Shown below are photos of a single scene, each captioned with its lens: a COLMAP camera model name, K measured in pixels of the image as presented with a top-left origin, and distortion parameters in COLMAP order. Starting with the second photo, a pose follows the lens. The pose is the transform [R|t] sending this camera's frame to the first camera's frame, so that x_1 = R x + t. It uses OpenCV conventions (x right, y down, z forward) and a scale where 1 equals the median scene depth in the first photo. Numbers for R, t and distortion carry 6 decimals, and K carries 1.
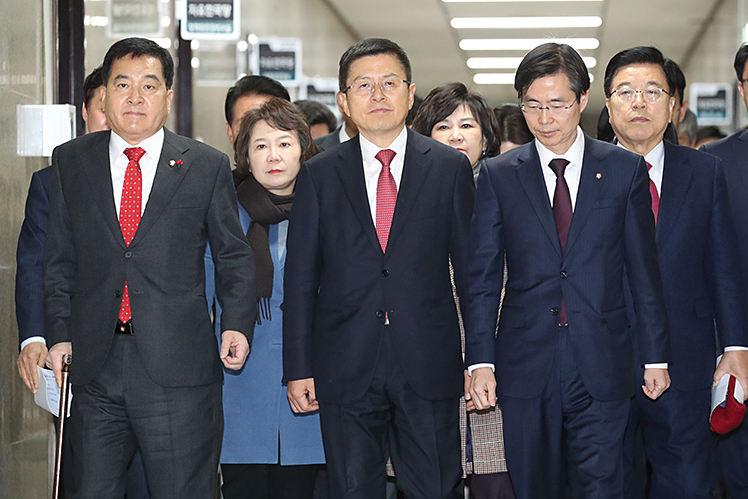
lens RADIAL K [[2792.3, 0, 374.0], [0, 2792.3, 249.5], [0, 0, 1]] dist [-1.988048, 0.061911]
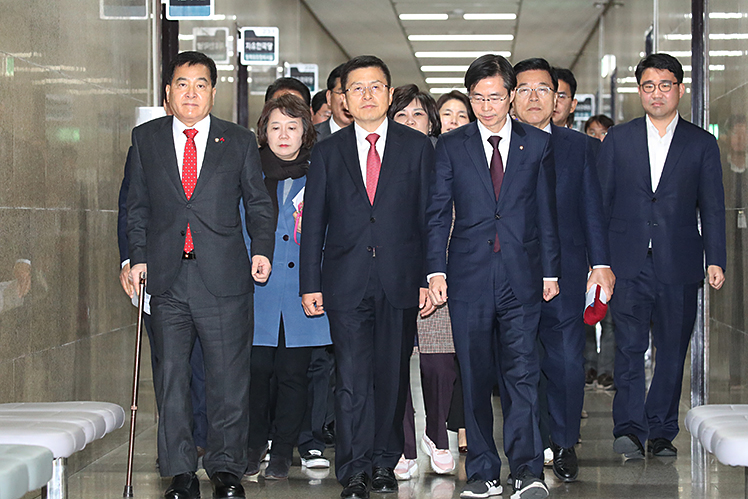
lens RADIAL K [[4458.5, 0, 374.0], [0, 4458.5, 249.5], [0, 0, 1]] dist [-0.238289, -2.957772]
pose [[0.999985, 0.005487, 0.000072, 0.004994], [-0.005487, 0.999768, 0.020850, -0.023392], [0.000043, -0.020850, 0.999783, -1.407583]]
